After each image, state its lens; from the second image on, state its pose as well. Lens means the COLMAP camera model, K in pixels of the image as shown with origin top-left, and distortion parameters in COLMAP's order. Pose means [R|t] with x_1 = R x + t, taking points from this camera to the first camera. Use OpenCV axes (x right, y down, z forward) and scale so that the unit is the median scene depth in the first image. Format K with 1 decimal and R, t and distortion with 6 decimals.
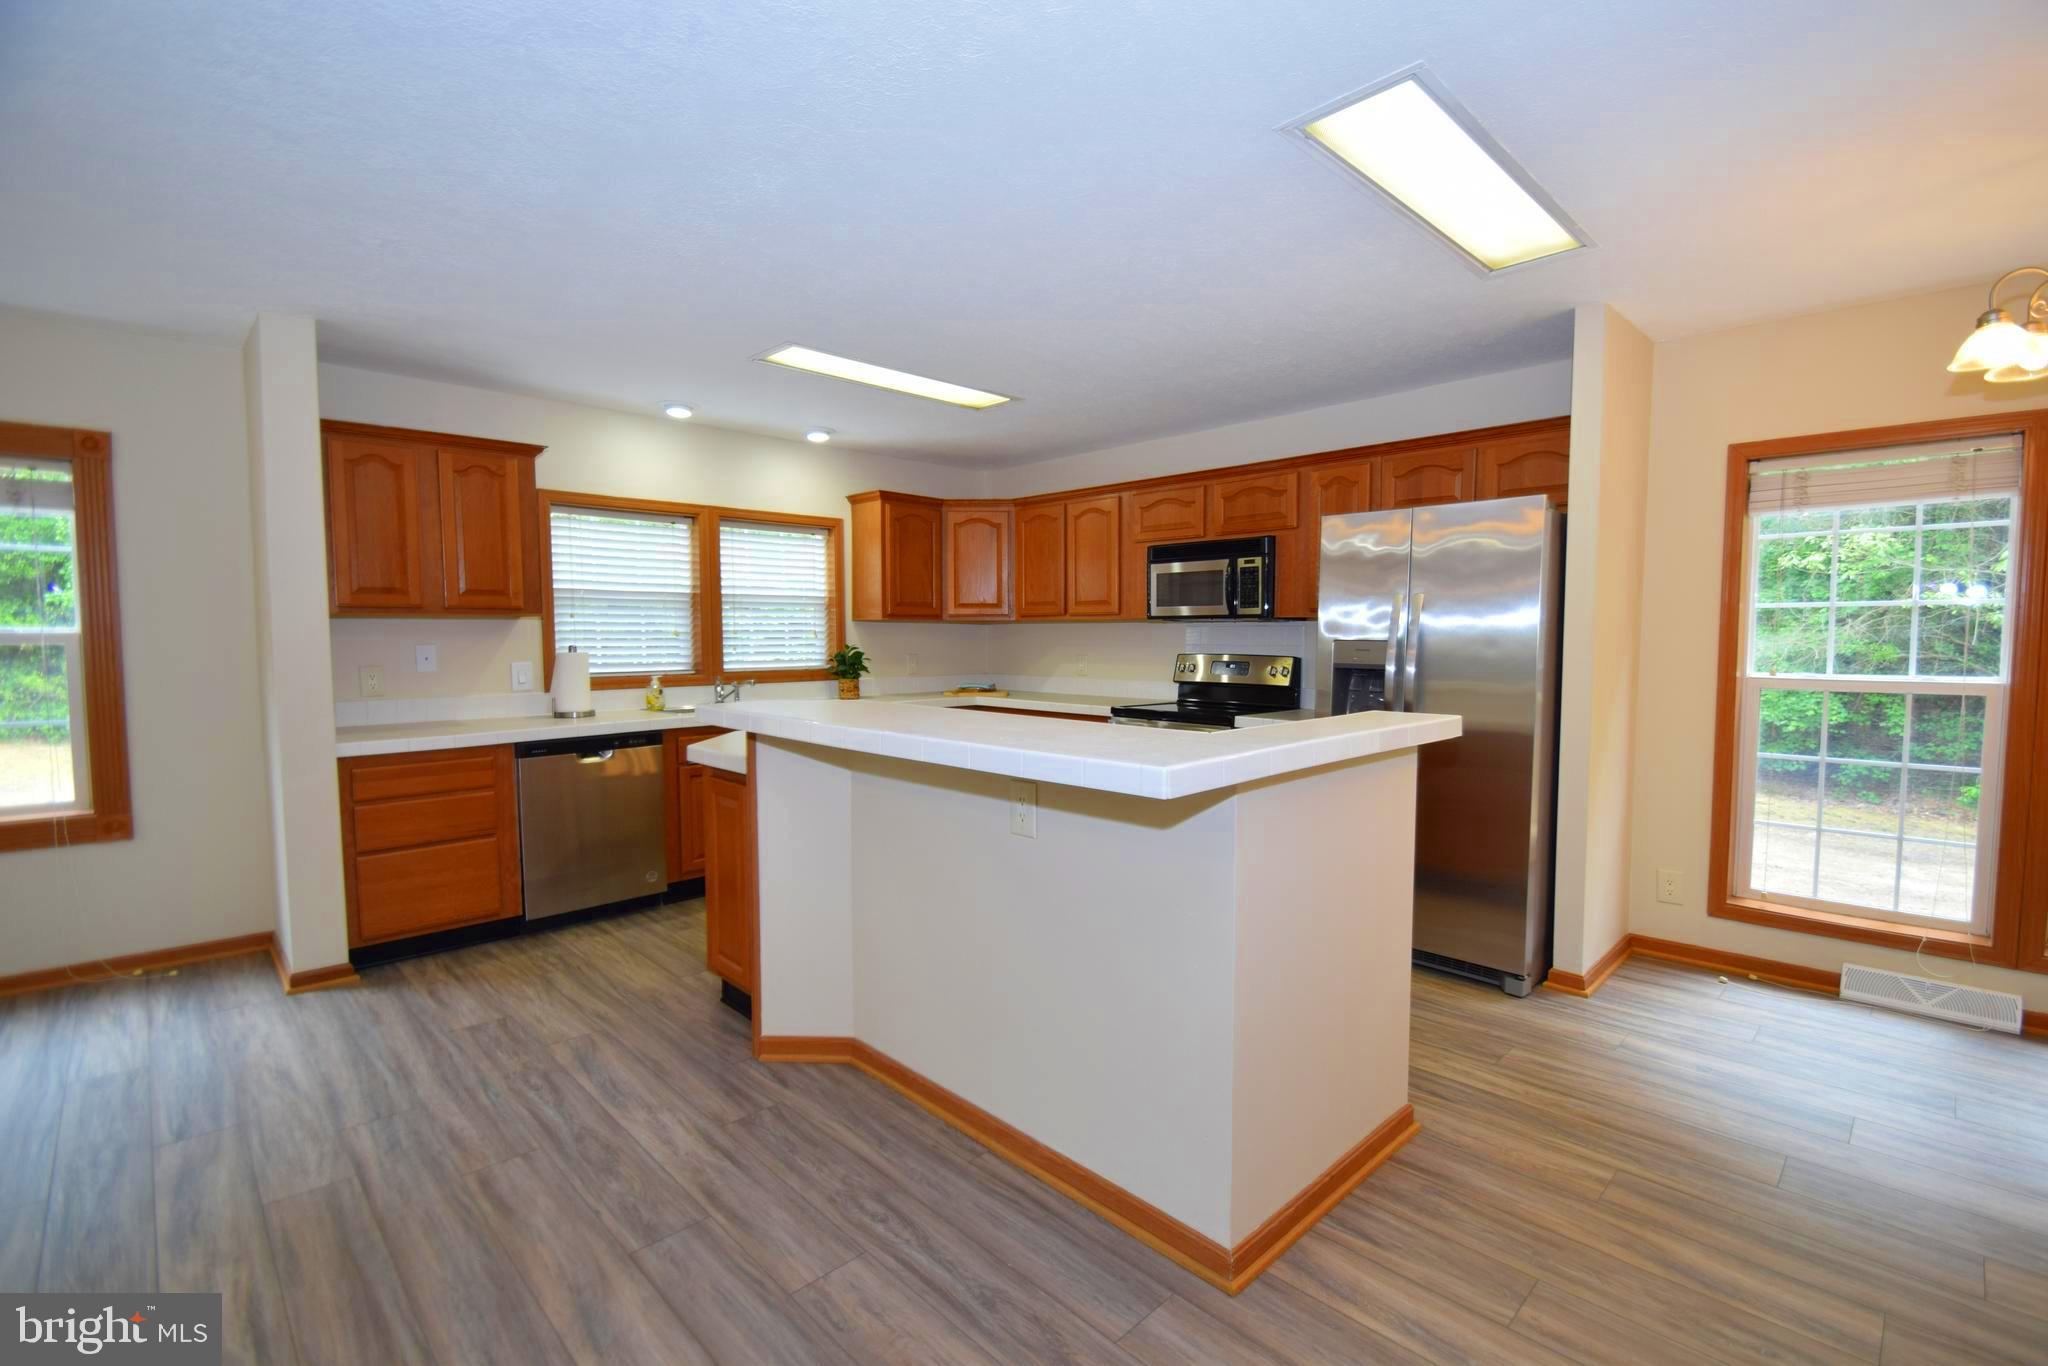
lens RADIAL K [[903.3, 0, 1051.7], [0, 903.3, 688.6], [0, 0, 1]] dist [0.004765, -0.006899]
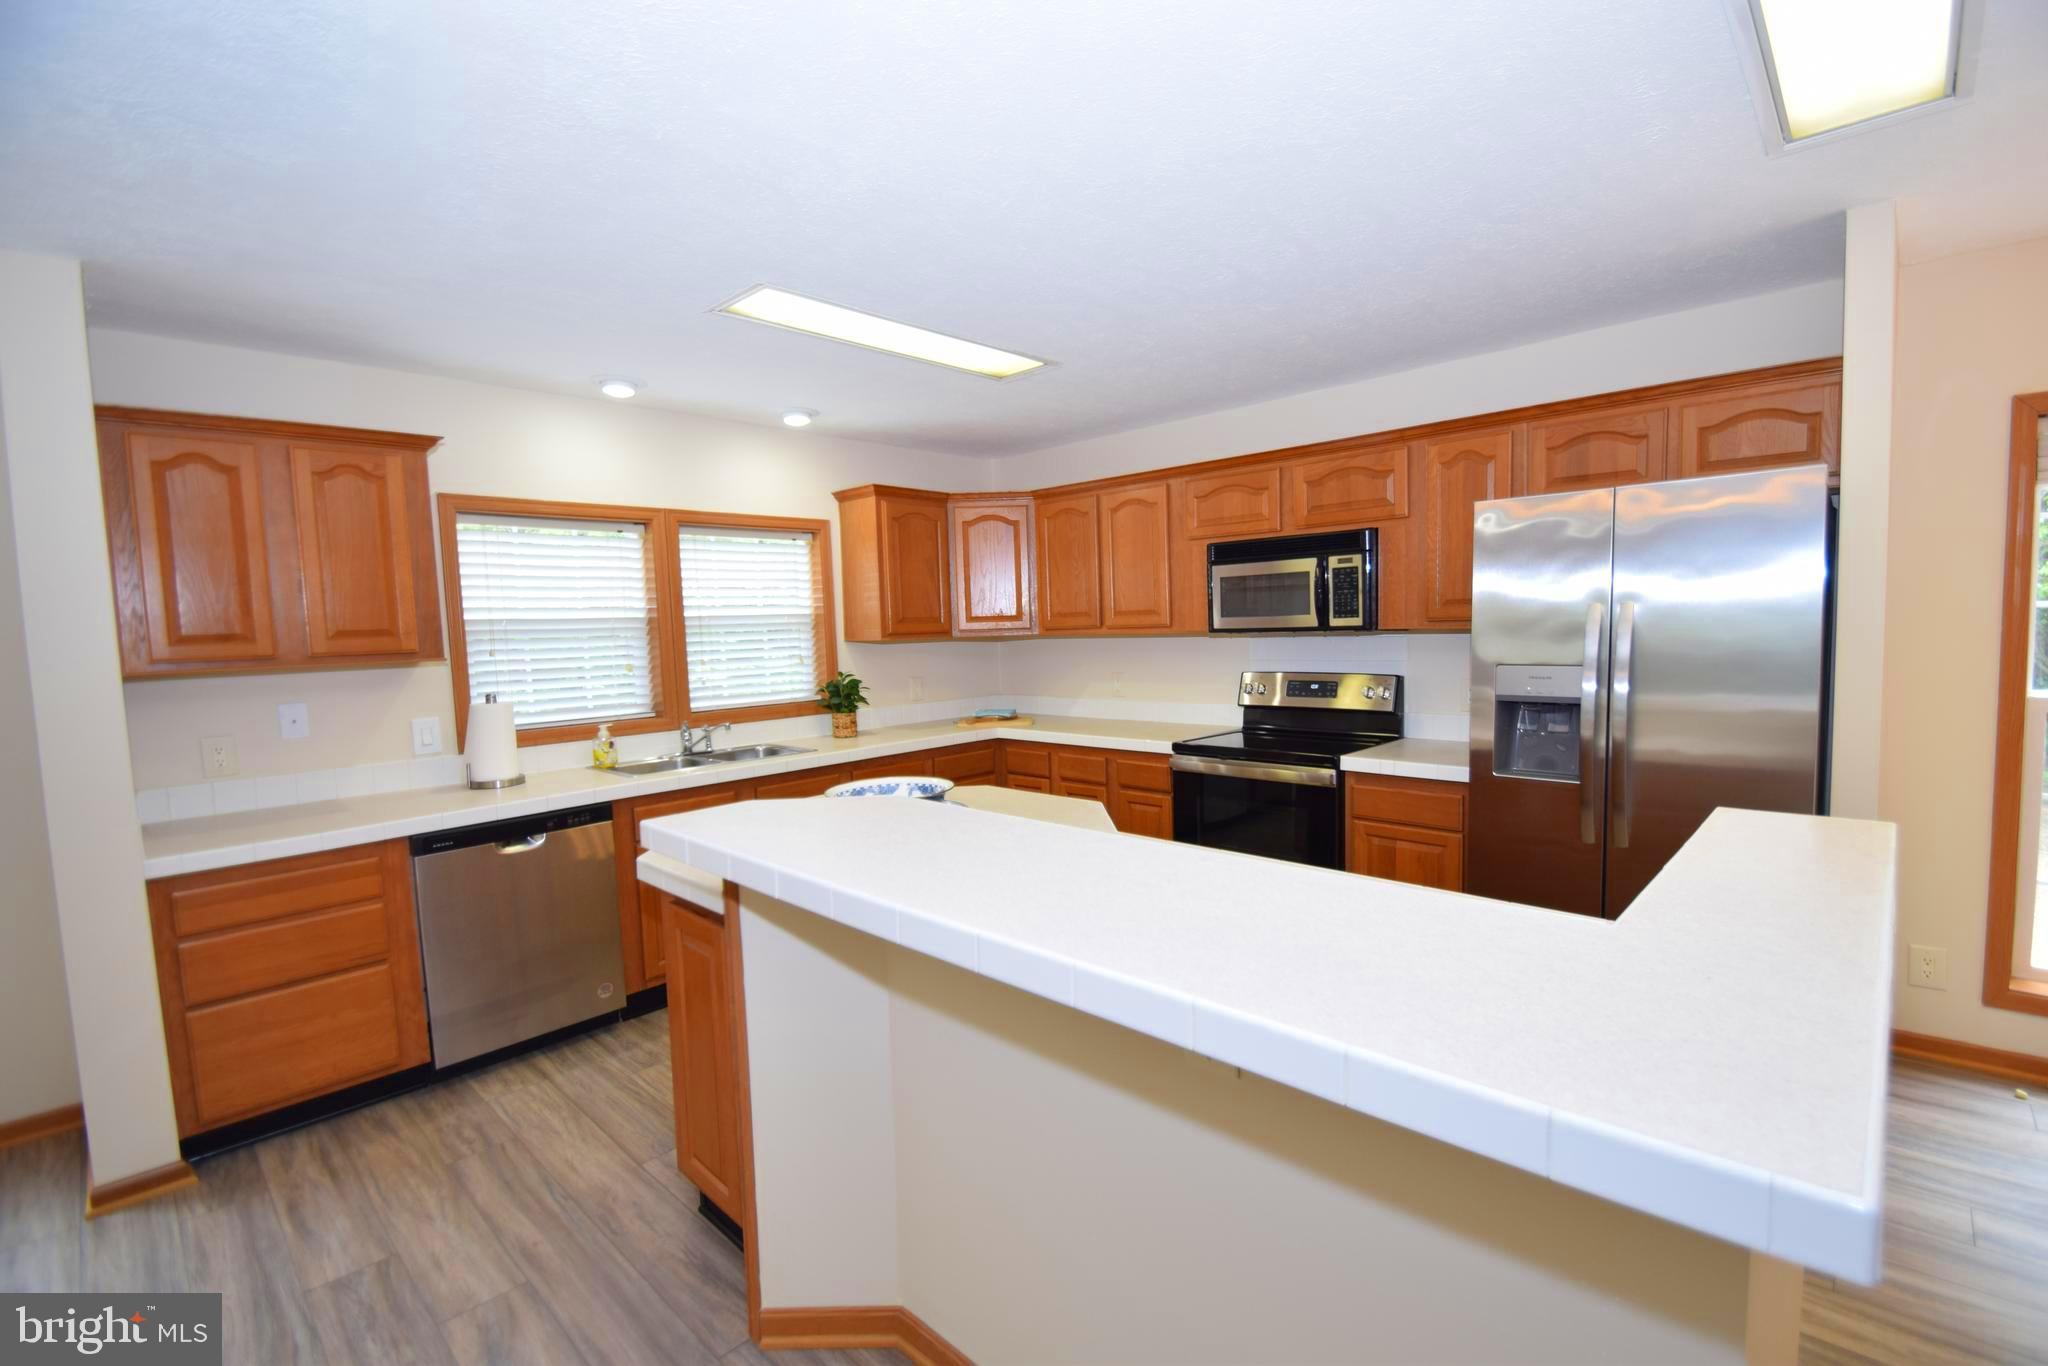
lens RADIAL K [[897.5, 0, 1053.2], [0, 897.5, 689.7], [0, 0, 1]] dist [0.009904, -0.012865]
pose [[0.999011, -0.033028, 0.029753, -0.067303], [0.032658, 0.999384, 0.012820, -0.043526], [-0.030158, -0.011835, 0.999475, 0.202763]]
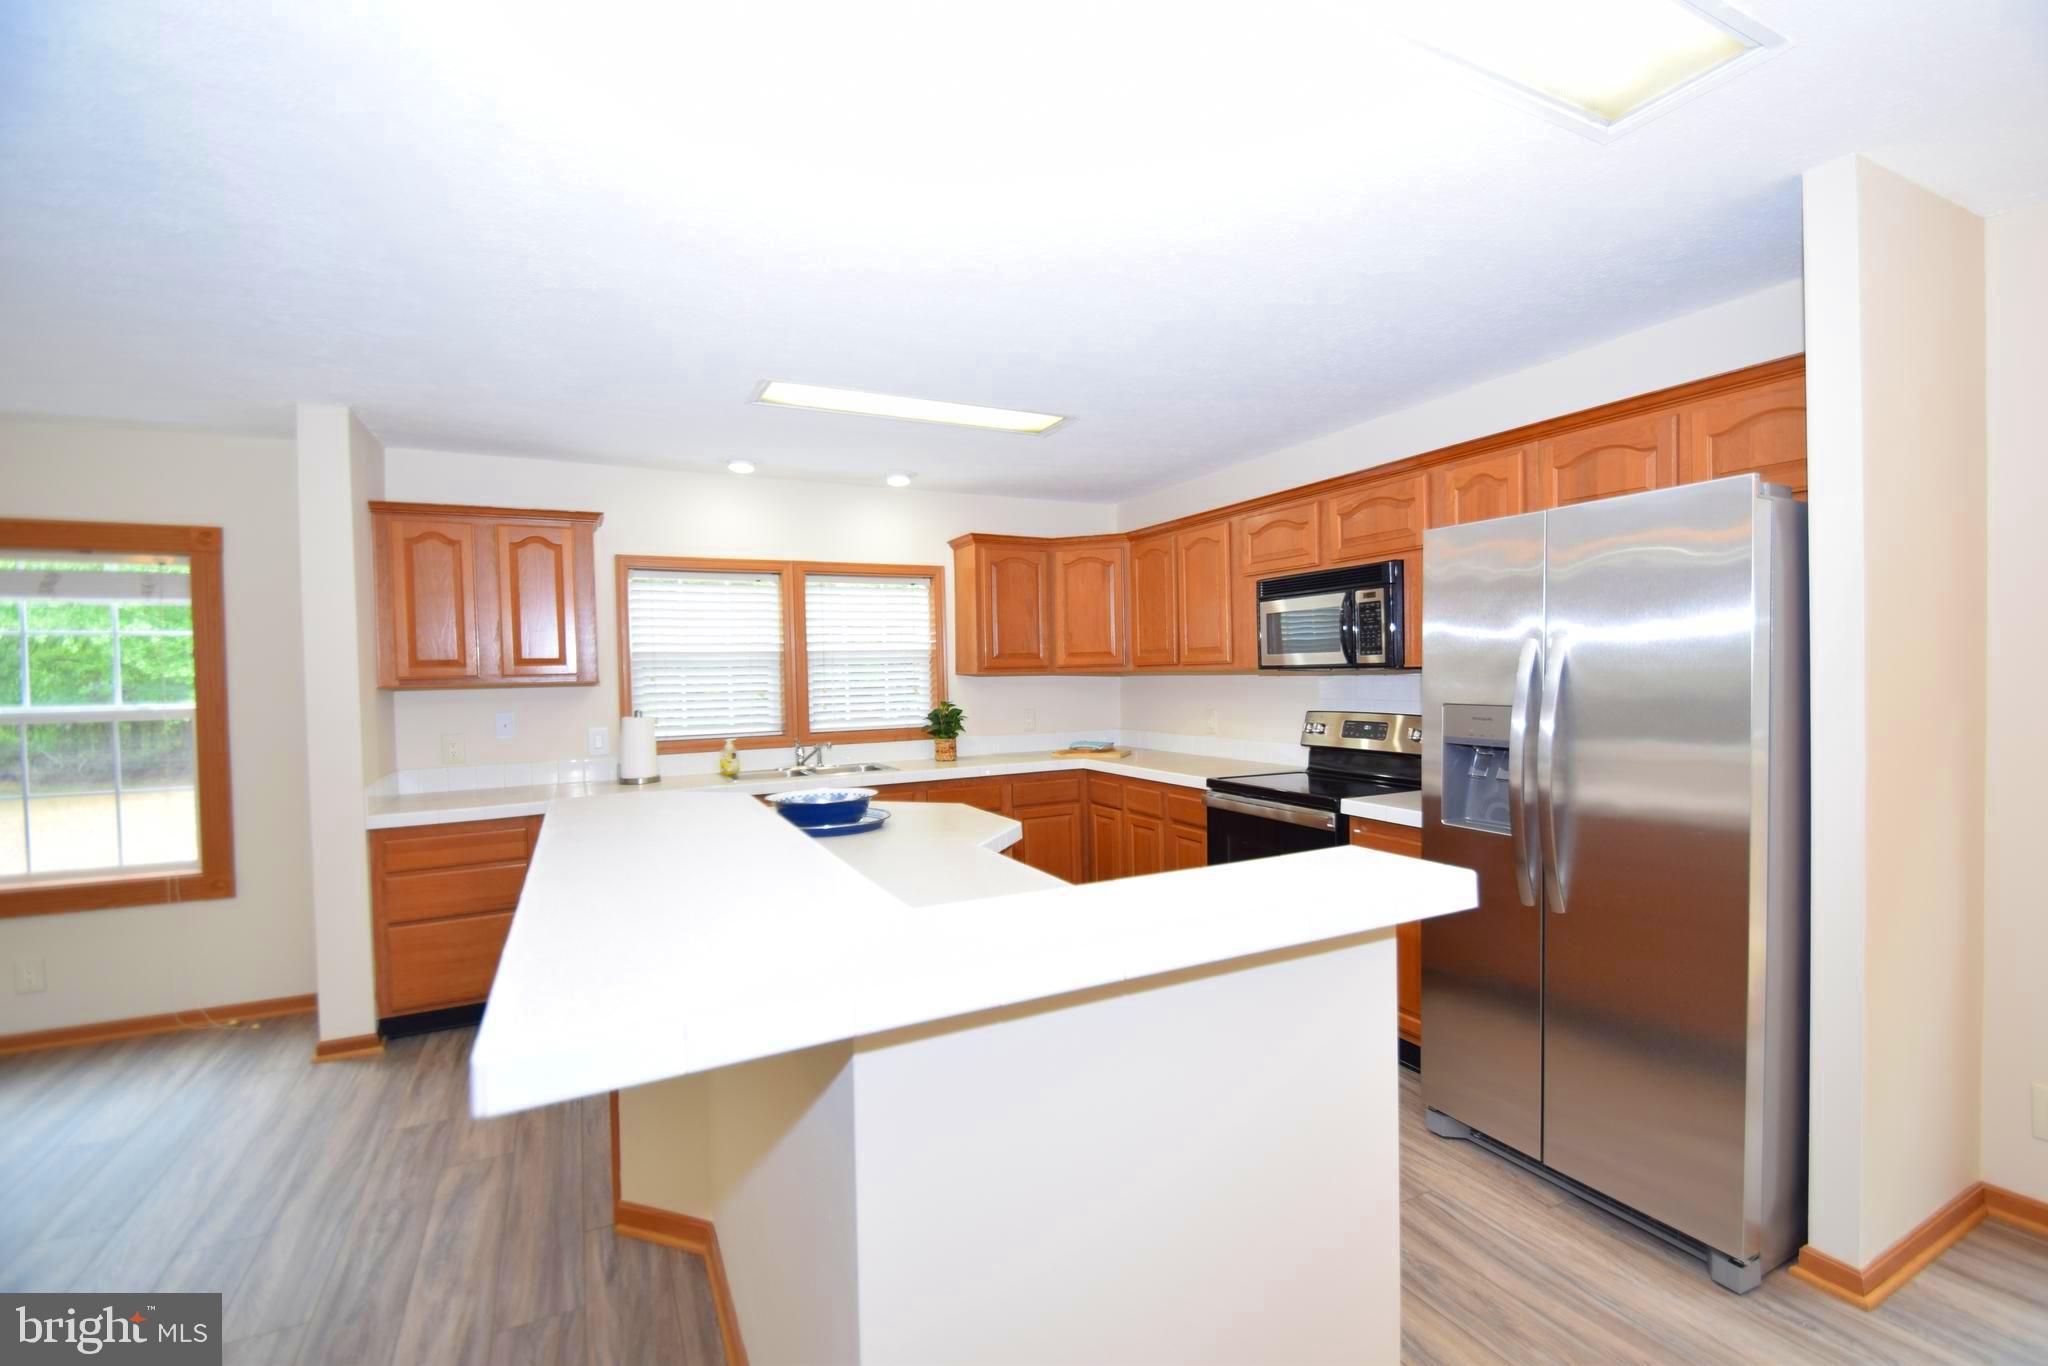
lens RADIAL K [[897.5, 0, 1053.2], [0, 897.5, 689.7], [0, 0, 1]] dist [0.009904, -0.012865]
pose [[0.953811, -0.012458, -0.300149, 0.186206], [0.001040, 0.999271, -0.038171, -0.030621], [0.300406, 0.036095, 0.953128, 0.191286]]
